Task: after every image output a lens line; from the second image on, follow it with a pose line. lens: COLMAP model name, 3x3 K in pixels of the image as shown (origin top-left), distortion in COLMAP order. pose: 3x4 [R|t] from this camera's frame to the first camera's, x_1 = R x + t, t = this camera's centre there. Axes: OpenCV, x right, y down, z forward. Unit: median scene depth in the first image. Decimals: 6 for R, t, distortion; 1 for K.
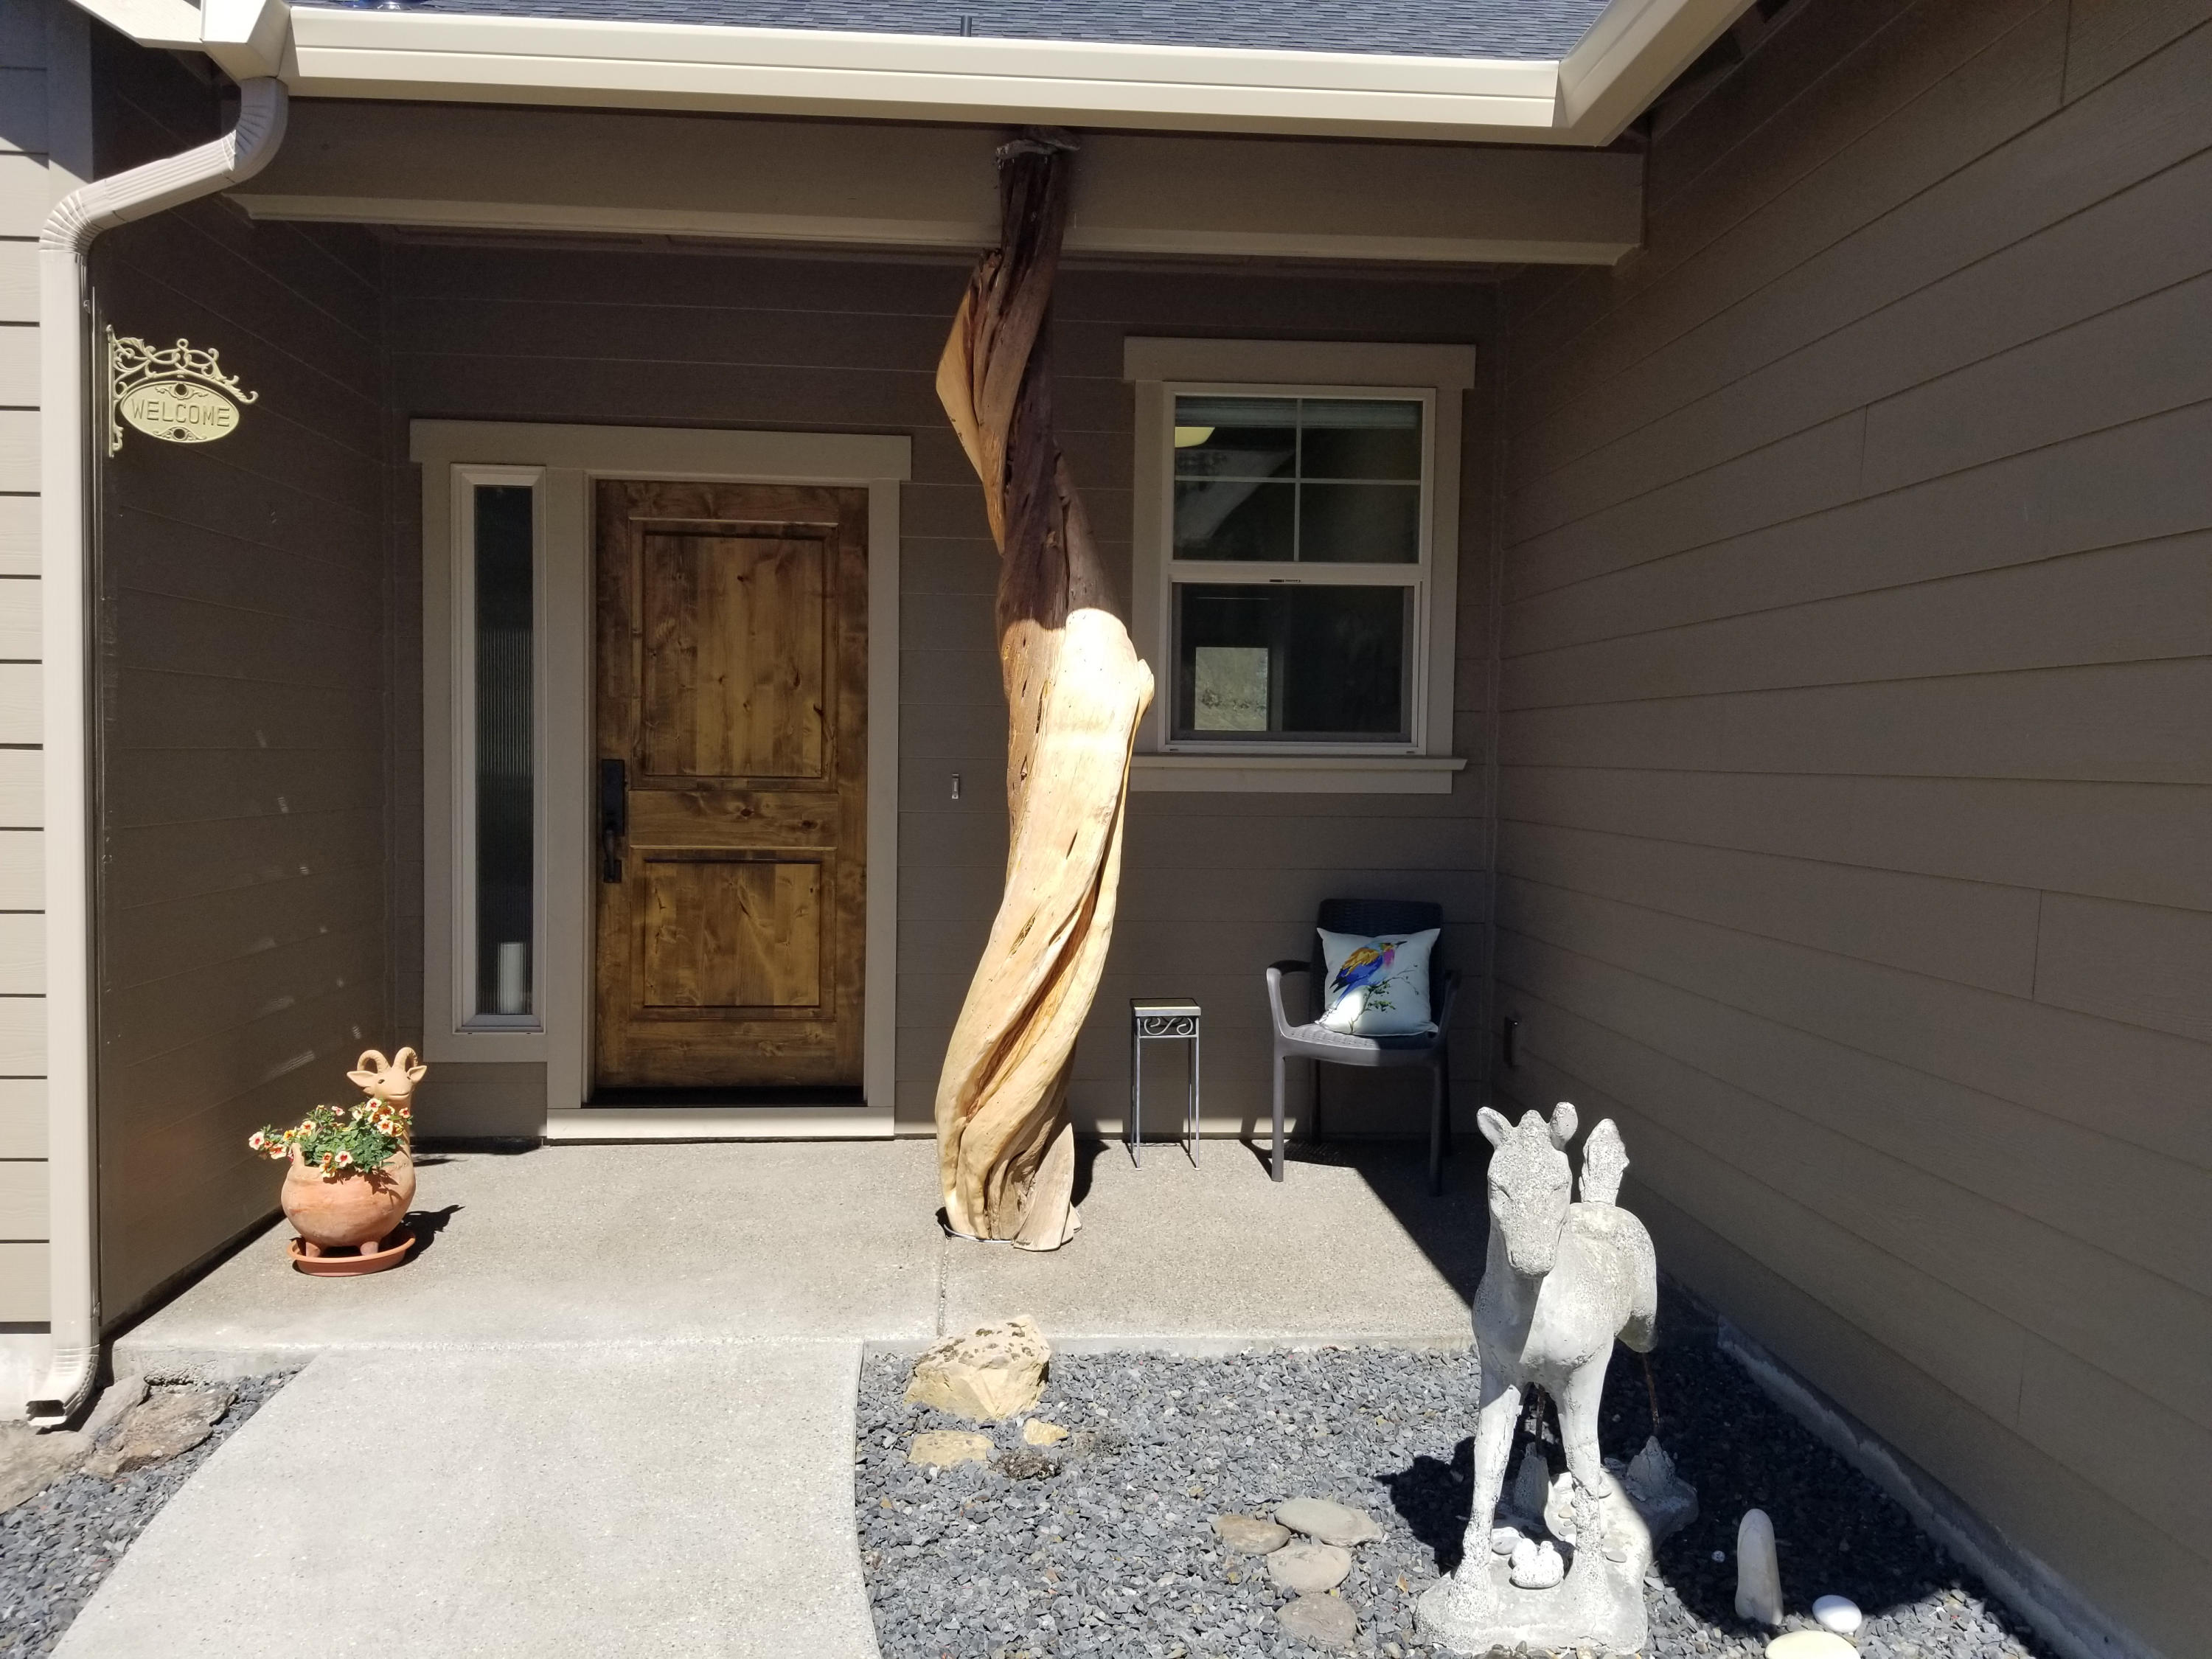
lens RADIAL K [[1674.2, 0, 1106.0], [0, 1674.2, 829.5], [0, 0, 1]] dist [0.111544, -0.239940]
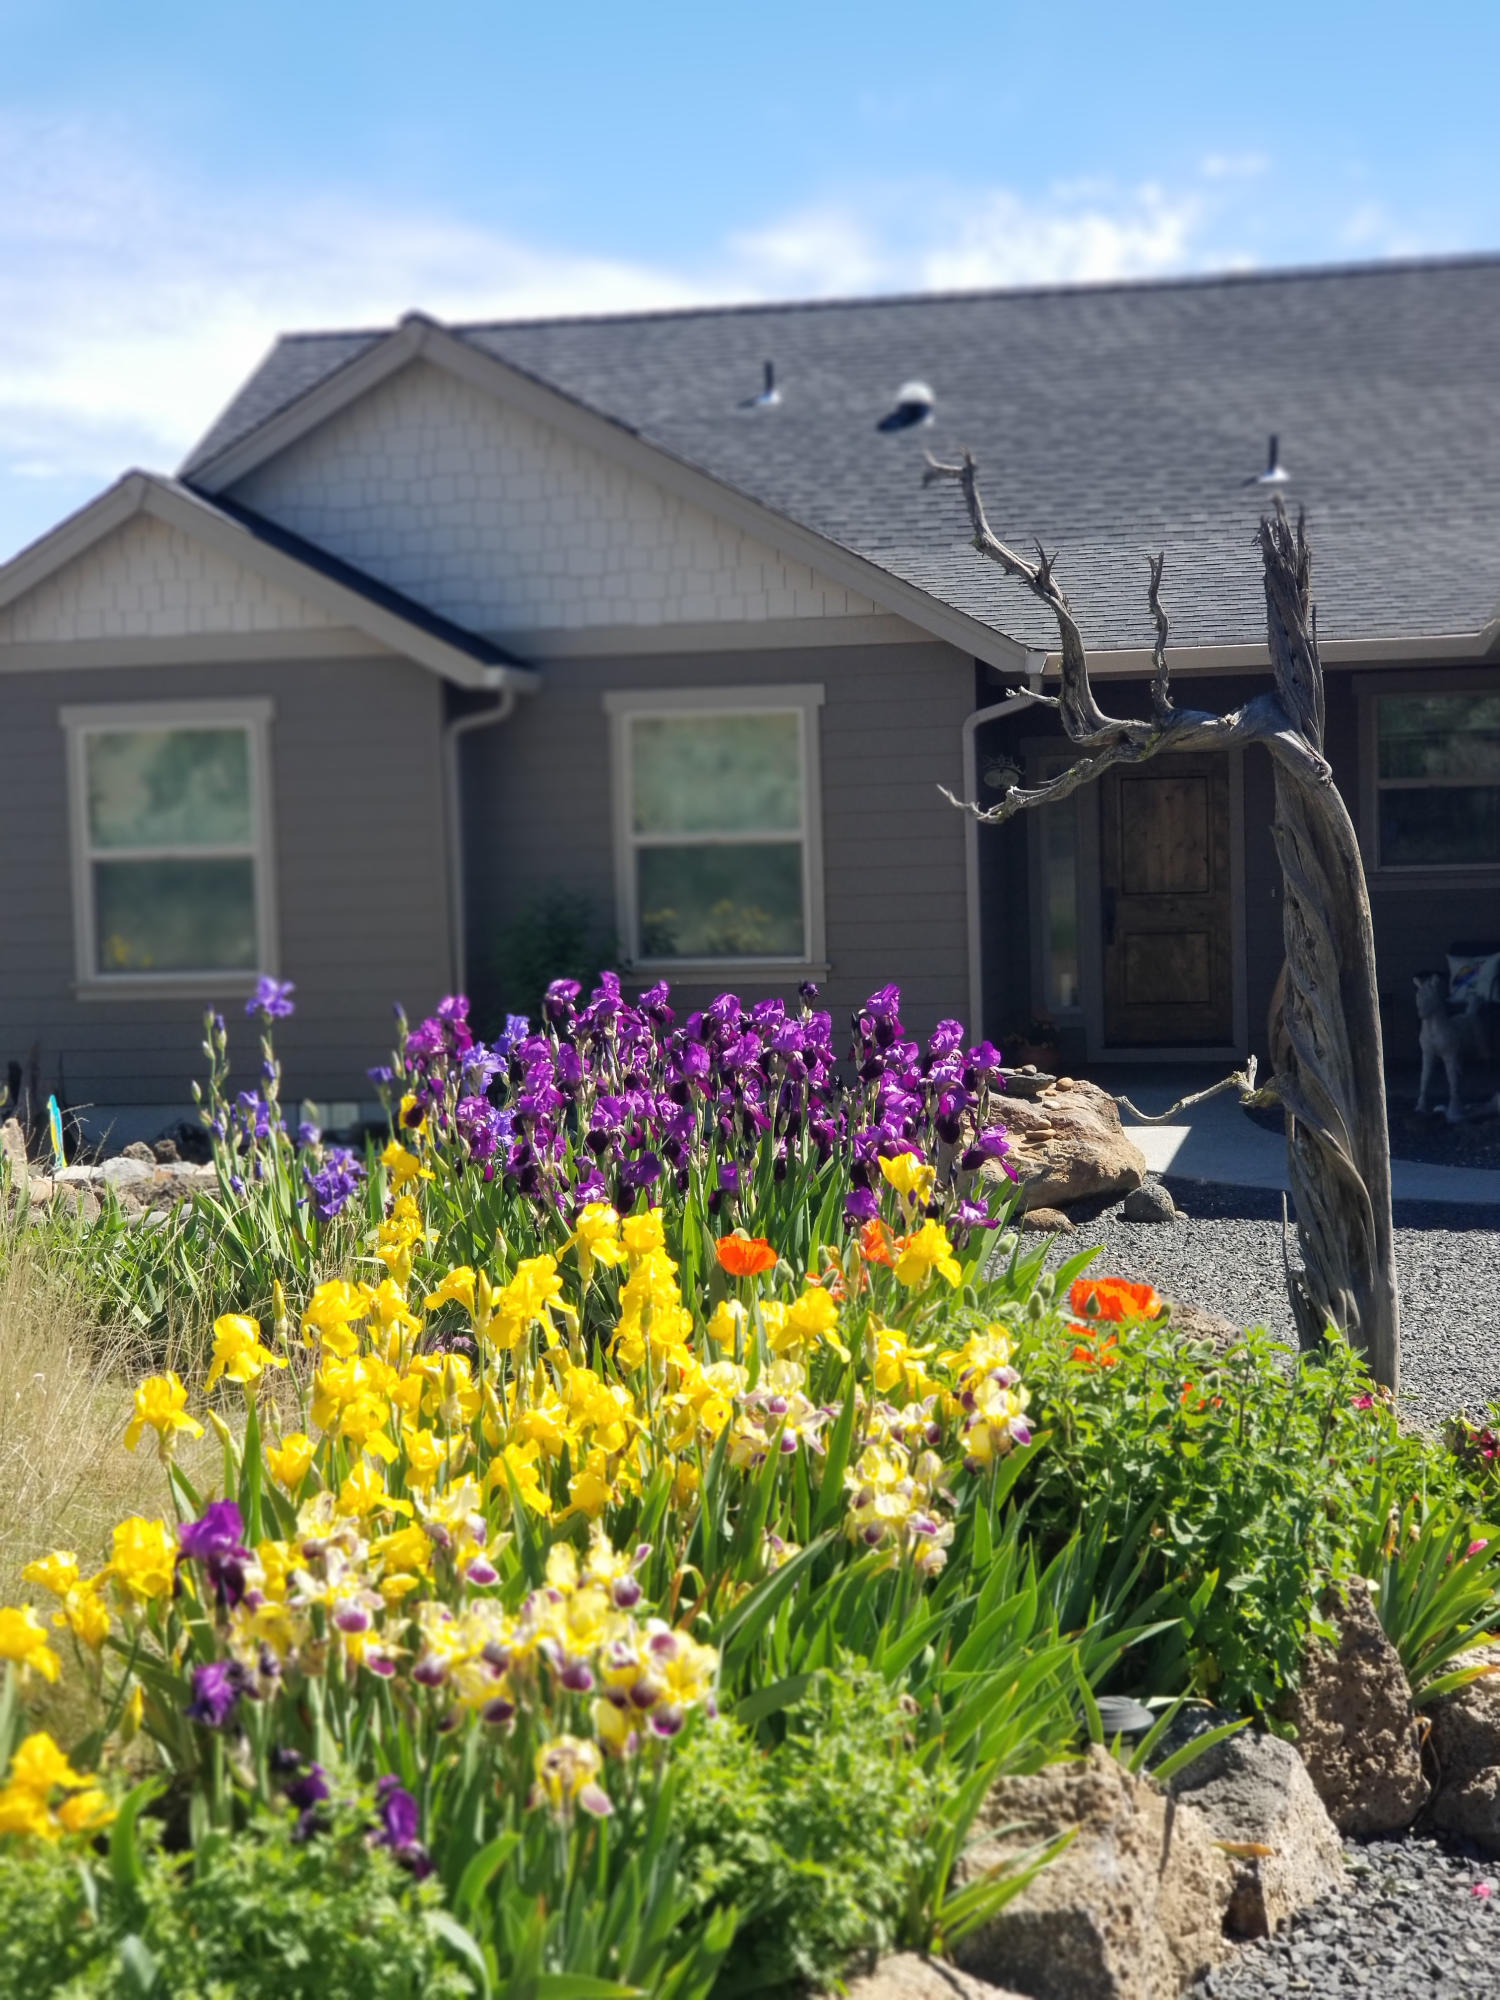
lens RADIAL K [[2825.3, 0, 816.0], [0, 2825.3, 1002.9], [0, 0, 1]] dist [0.157118, -0.040289]
pose [[0.965229, -0.026091, -0.260100, 0.272651], [0.030640, 0.999440, 0.013449, 0.045152], [0.259603, -0.020950, 0.965488, -2.528041]]
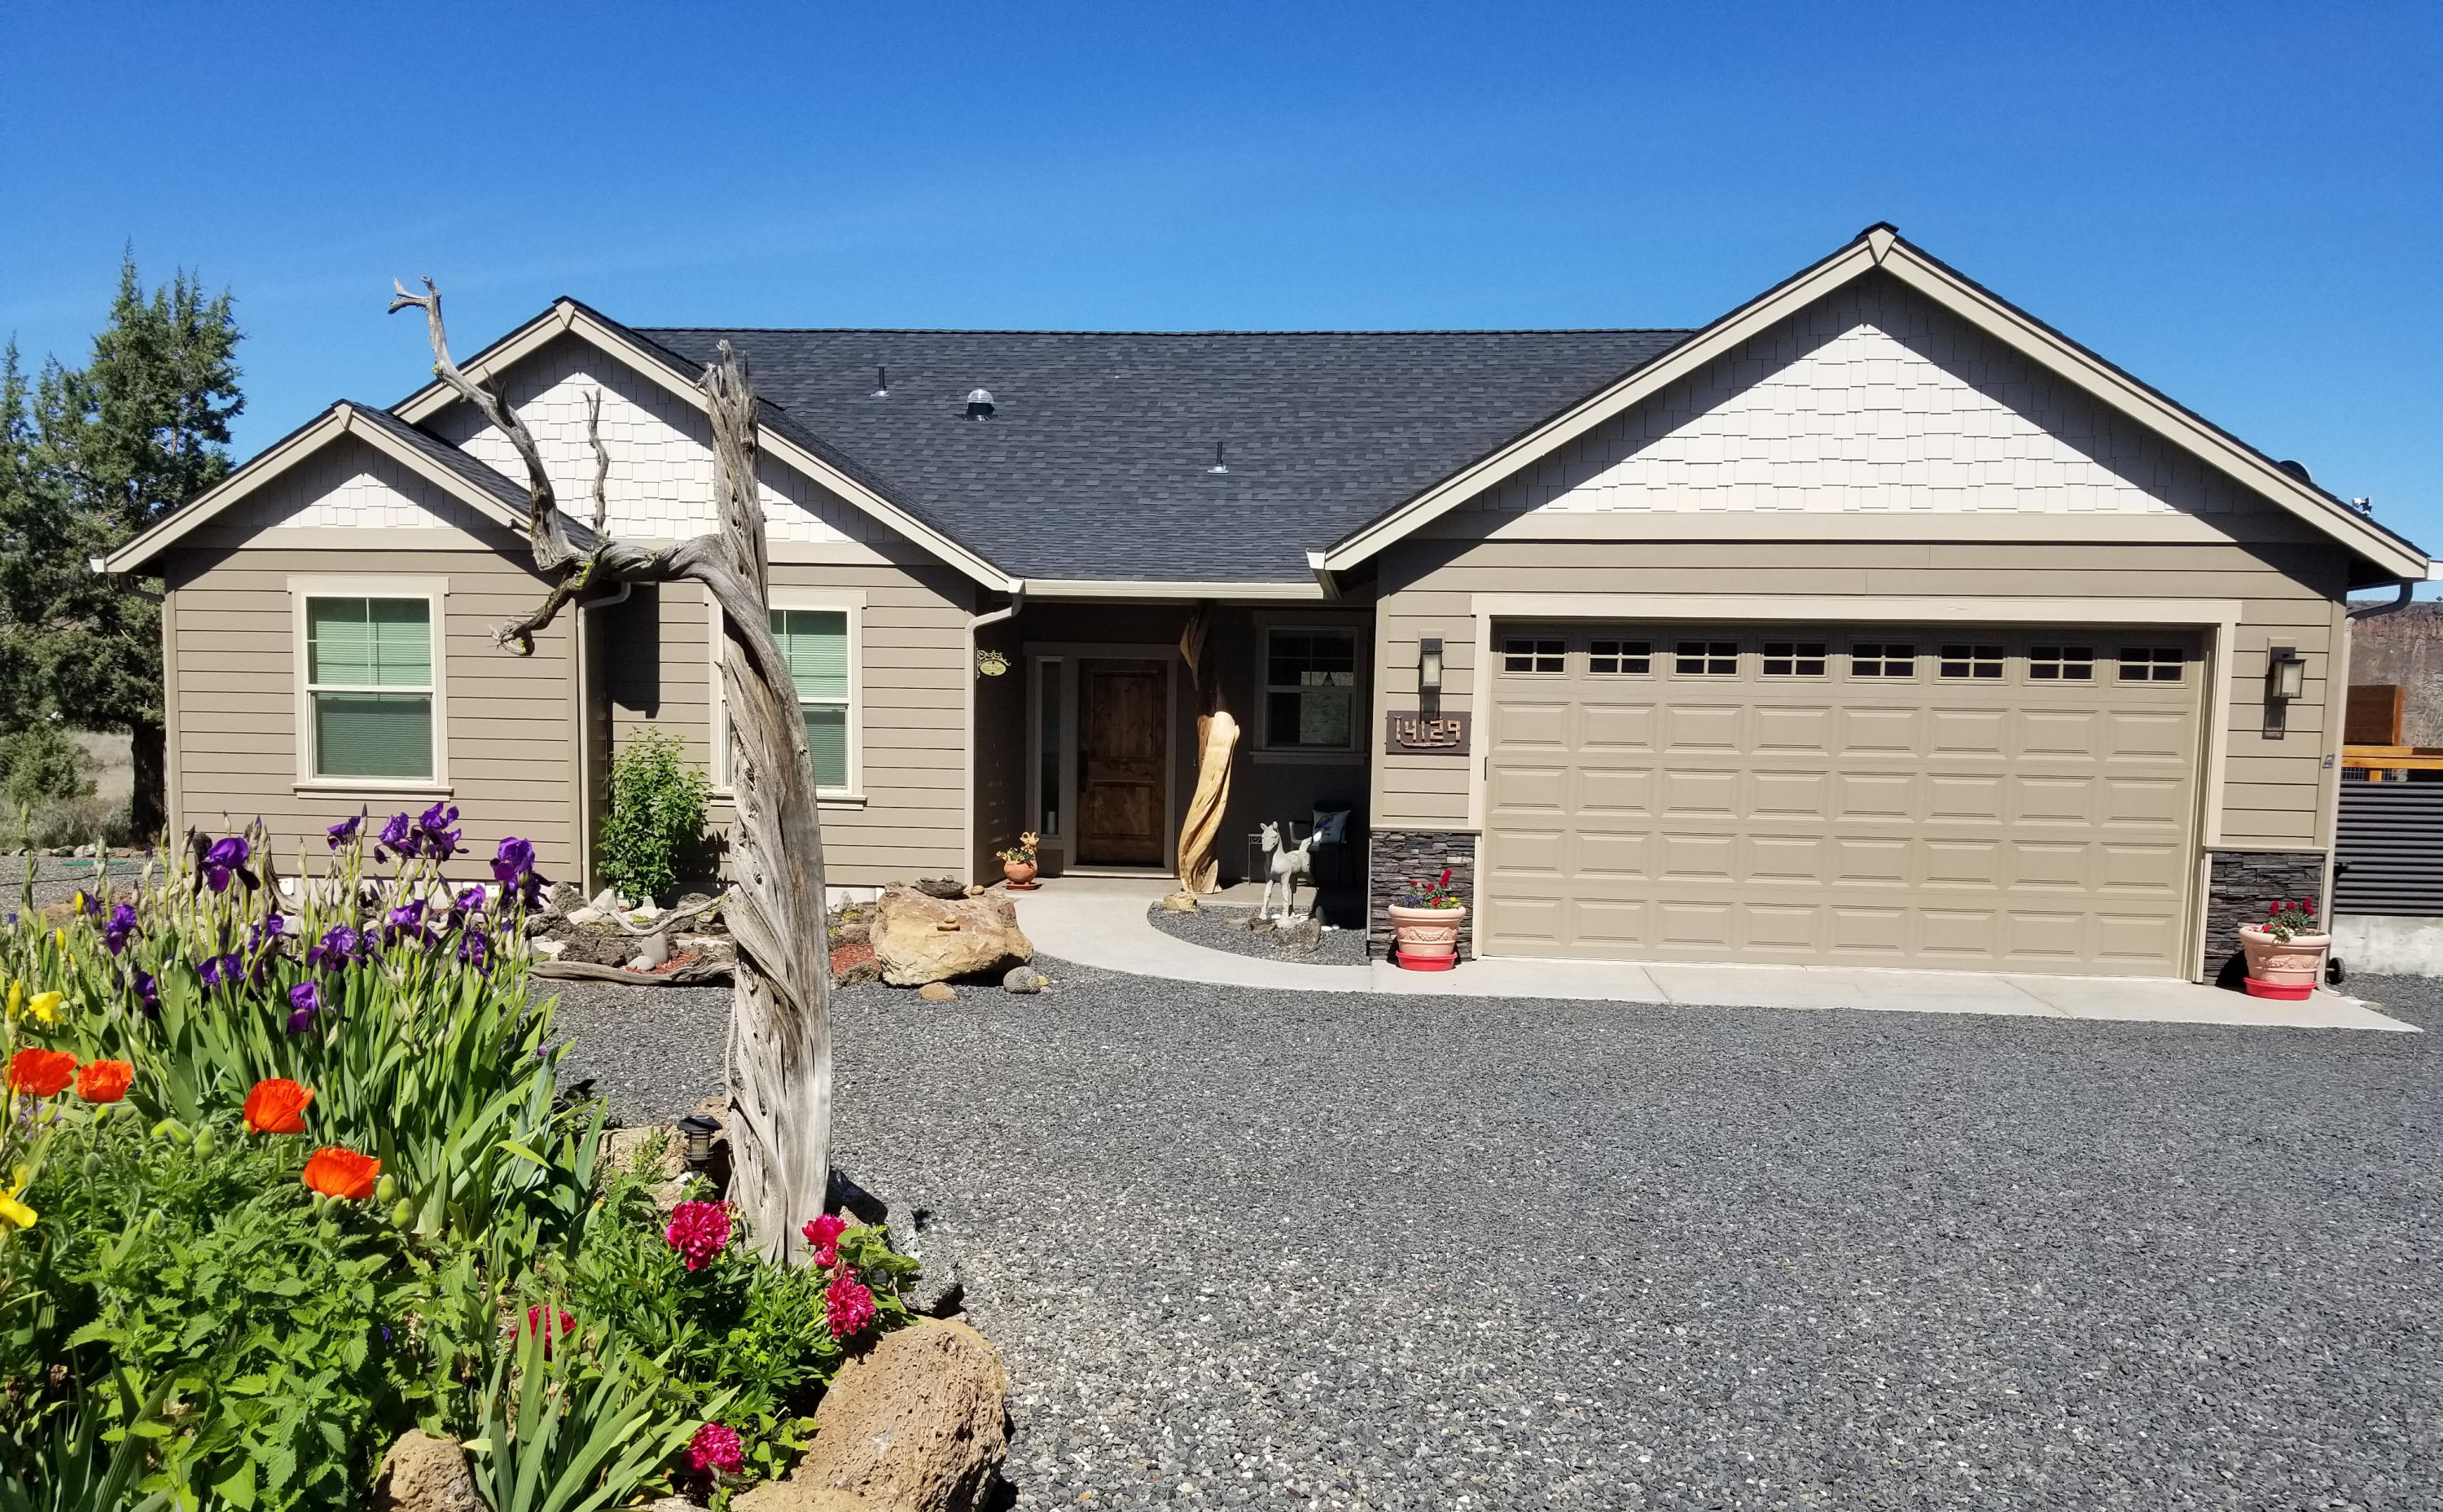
lens RADIAL K [[1822.3, 0, 1218.8], [0, 1822.3, 907.5], [0, 0, 1]] dist [0.116990, -0.186350]
pose [[0.986325, 0.021410, -0.163414, 0.481999], [-0.012363, 0.998344, 0.056184, 0.050858], [0.164346, -0.053395, 0.984956, -2.176201]]
